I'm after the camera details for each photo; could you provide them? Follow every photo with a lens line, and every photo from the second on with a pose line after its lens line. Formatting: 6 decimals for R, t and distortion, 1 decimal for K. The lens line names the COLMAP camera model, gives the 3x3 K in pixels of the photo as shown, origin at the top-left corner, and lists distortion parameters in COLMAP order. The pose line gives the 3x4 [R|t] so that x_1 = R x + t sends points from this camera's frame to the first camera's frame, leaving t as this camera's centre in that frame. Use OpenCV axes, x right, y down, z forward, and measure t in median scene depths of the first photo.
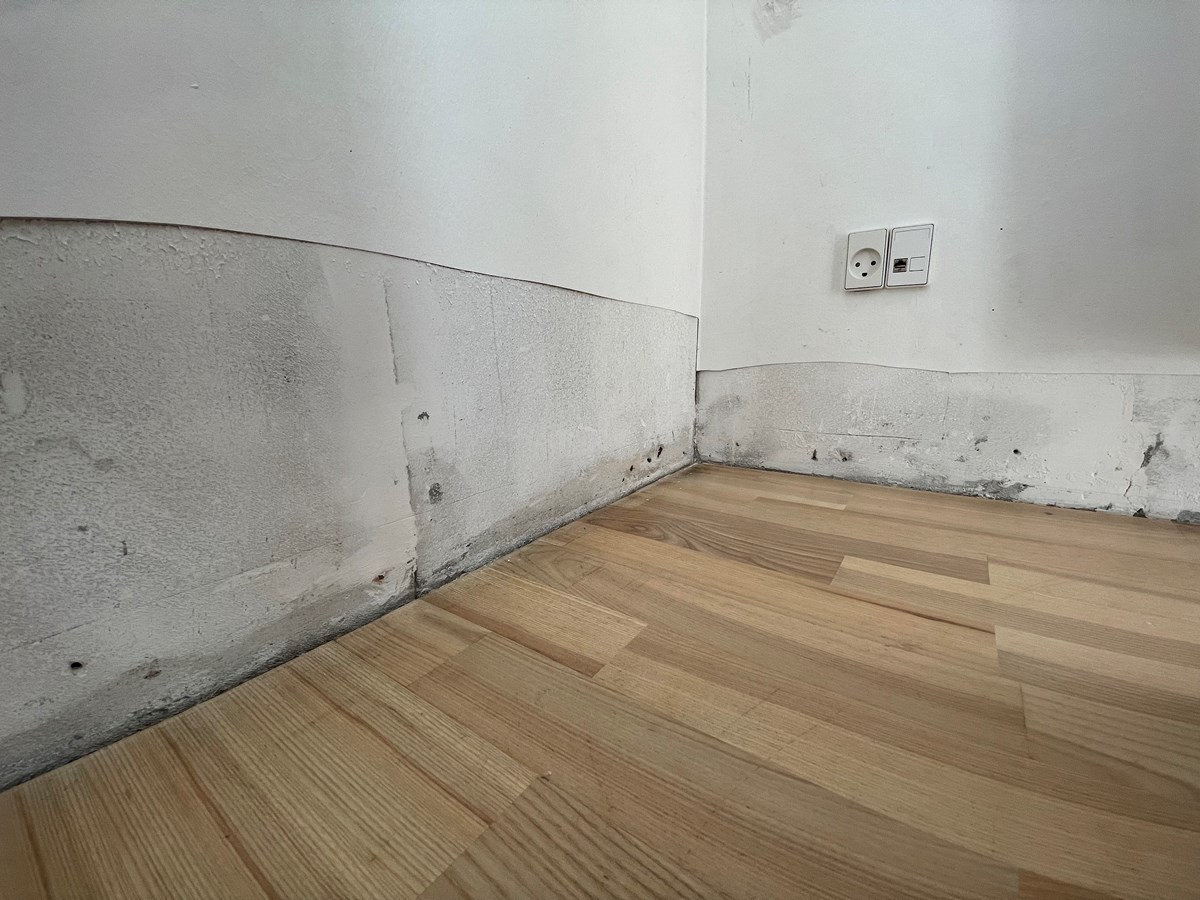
lens RADIAL K [[482.8, 0, 606.6], [0, 482.8, 449.8], [0, 0, 1]] dist [-0.012680, -0.001043]
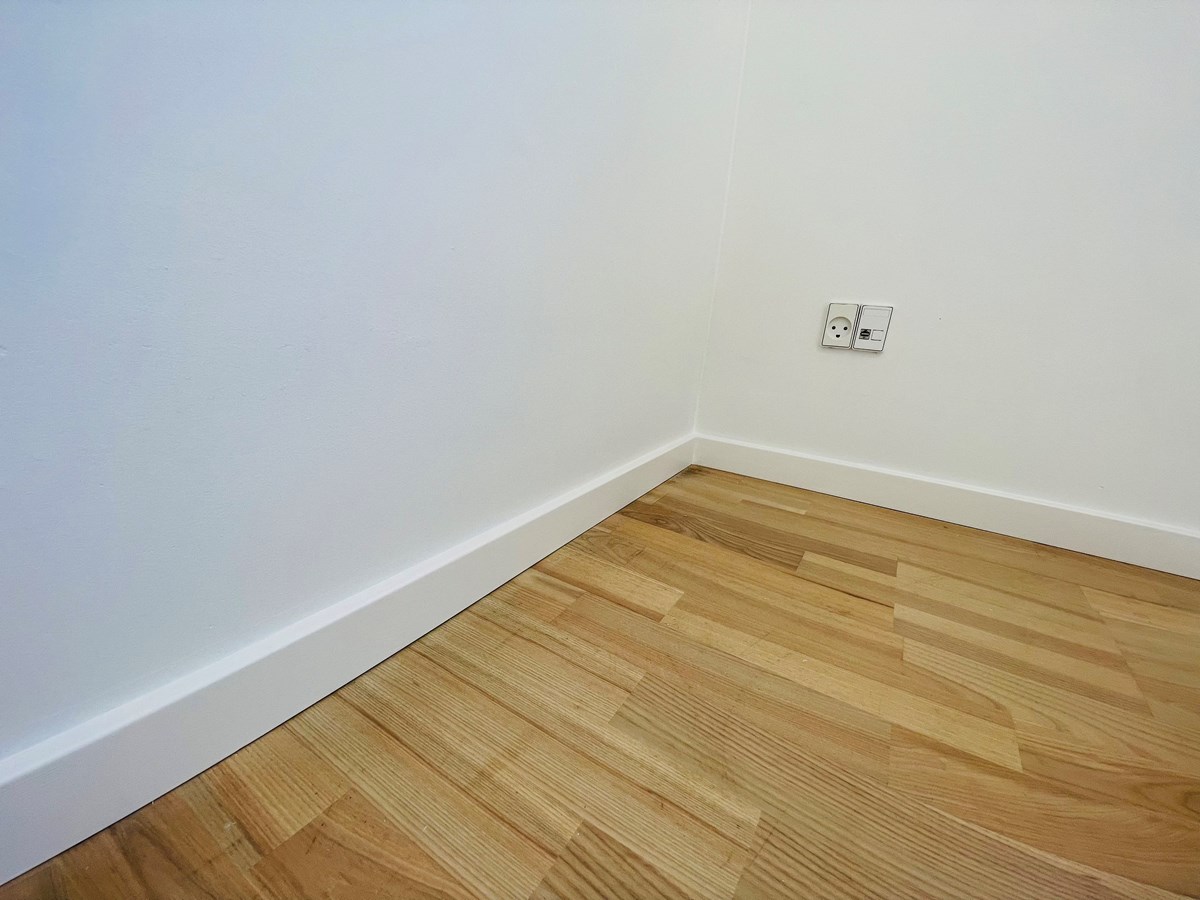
lens RADIAL K [[482.8, 0, 592.6], [0, 482.8, 449.5], [0, 0, 1]] dist [-0.012680, -0.001043]
pose [[0.994764, 0.070077, 0.074396, -0.315090], [-0.075760, 0.994184, 0.076538, -0.169752], [-0.068600, -0.081774, 0.994287, -0.434853]]
